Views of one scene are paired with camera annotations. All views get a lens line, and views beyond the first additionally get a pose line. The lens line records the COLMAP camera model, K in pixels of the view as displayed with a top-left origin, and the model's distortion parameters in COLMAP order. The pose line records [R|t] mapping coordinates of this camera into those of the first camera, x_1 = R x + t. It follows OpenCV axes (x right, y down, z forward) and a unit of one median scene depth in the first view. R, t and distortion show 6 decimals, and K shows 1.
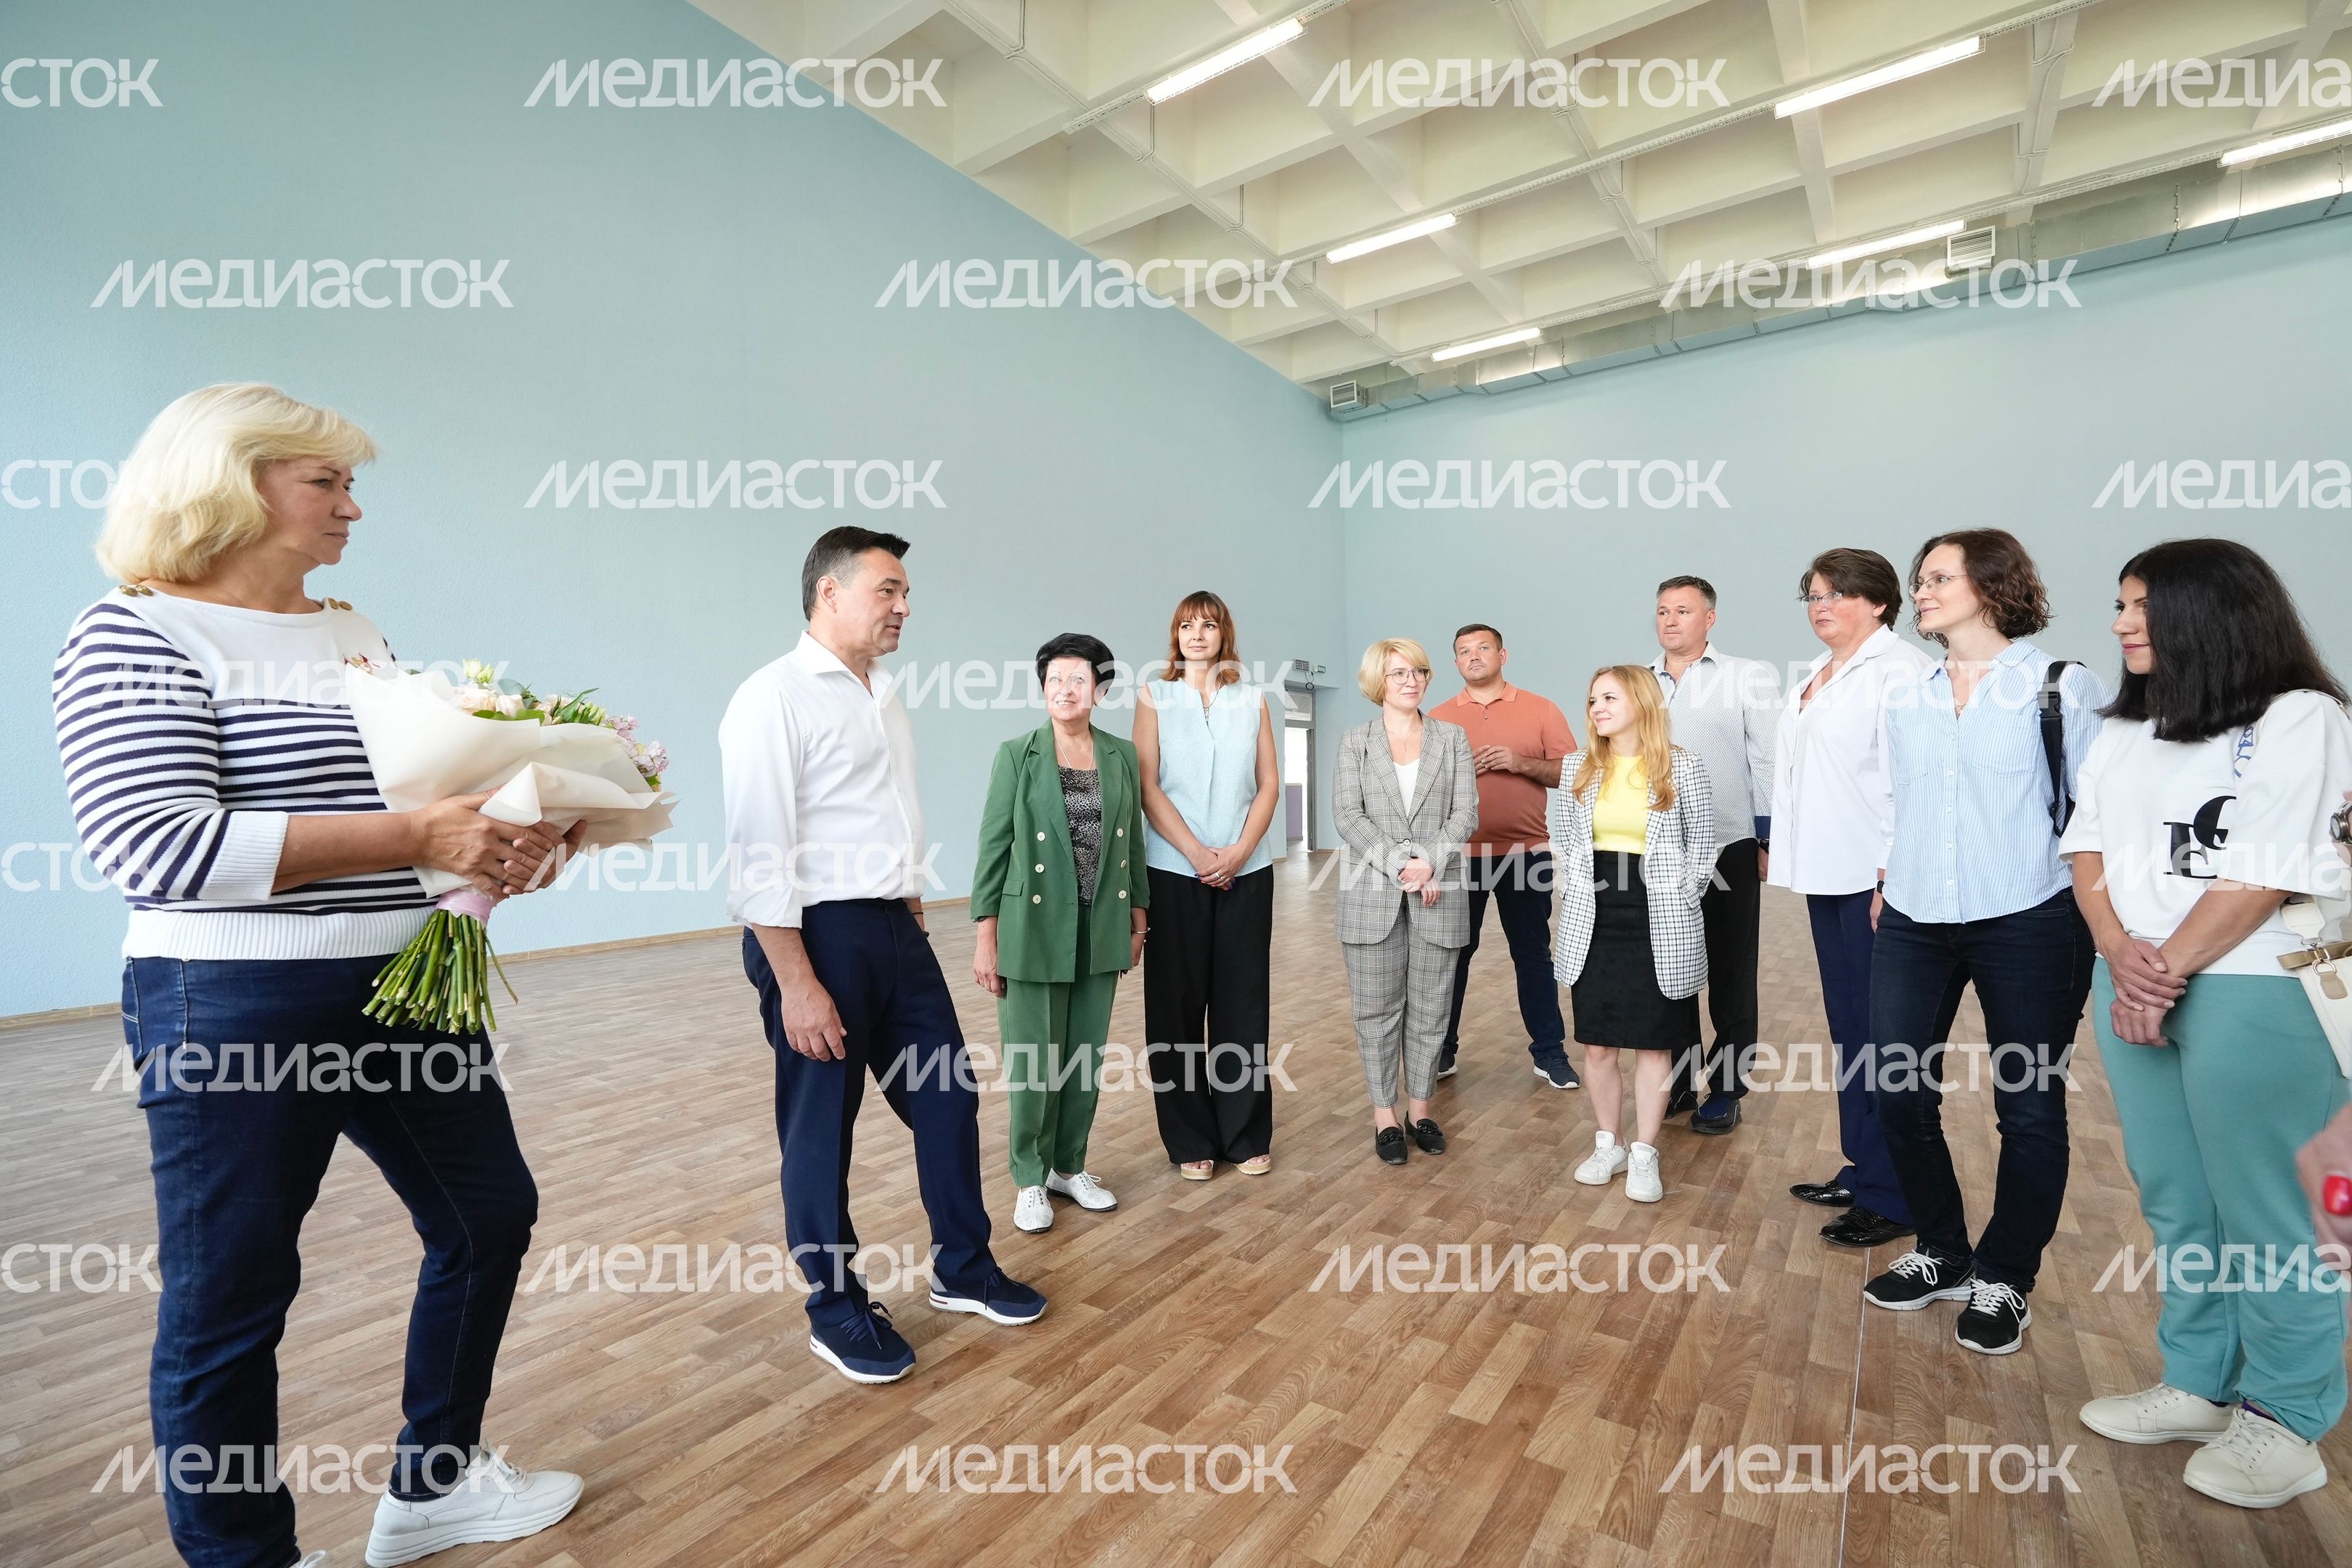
lens RADIAL K [[1053.8, 0, 1184.6], [0, 1053.8, 825.0], [0, 0, 1]] dist [0.001384, 0.001557]
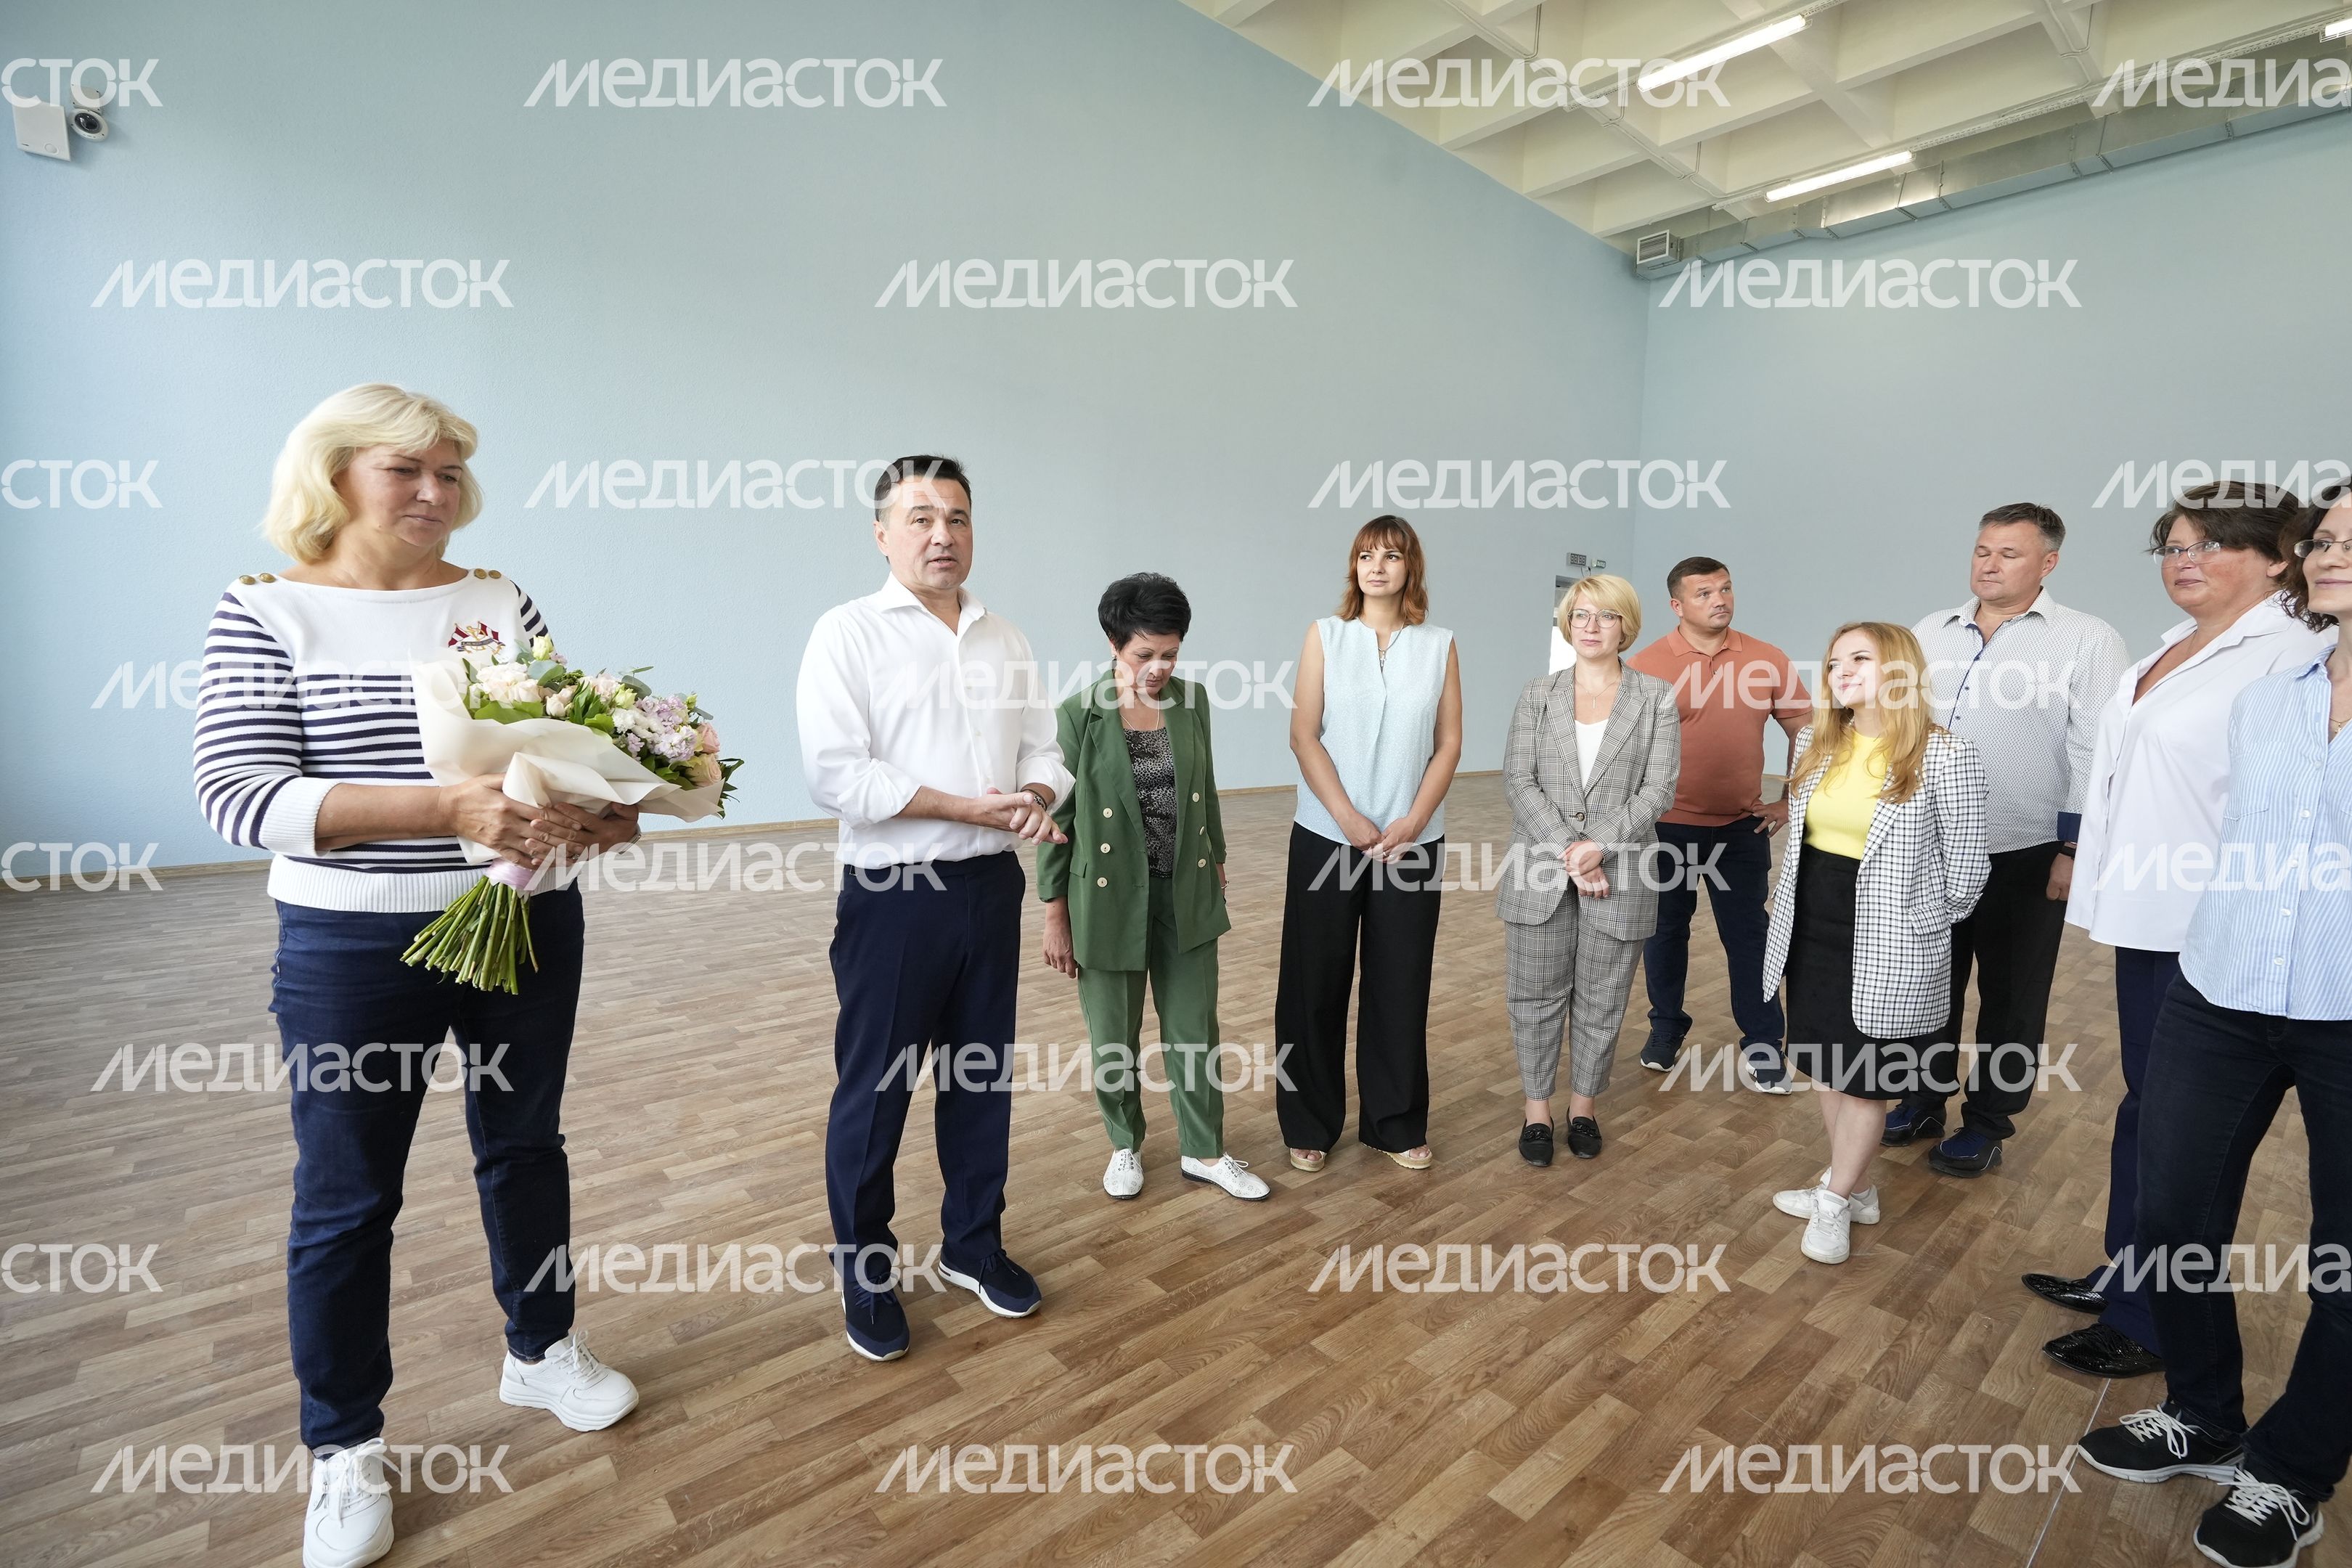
lens RADIAL K [[1053.8, 0, 1184.6], [0, 1053.8, 825.0], [0, 0, 1]] dist [0.001384, 0.001557]
pose [[0.968434, 0.077450, -0.236932, 0.132308], [-0.051929, 0.992336, 0.112126, -0.075791], [0.243801, -0.096283, 0.965034, 0.097878]]
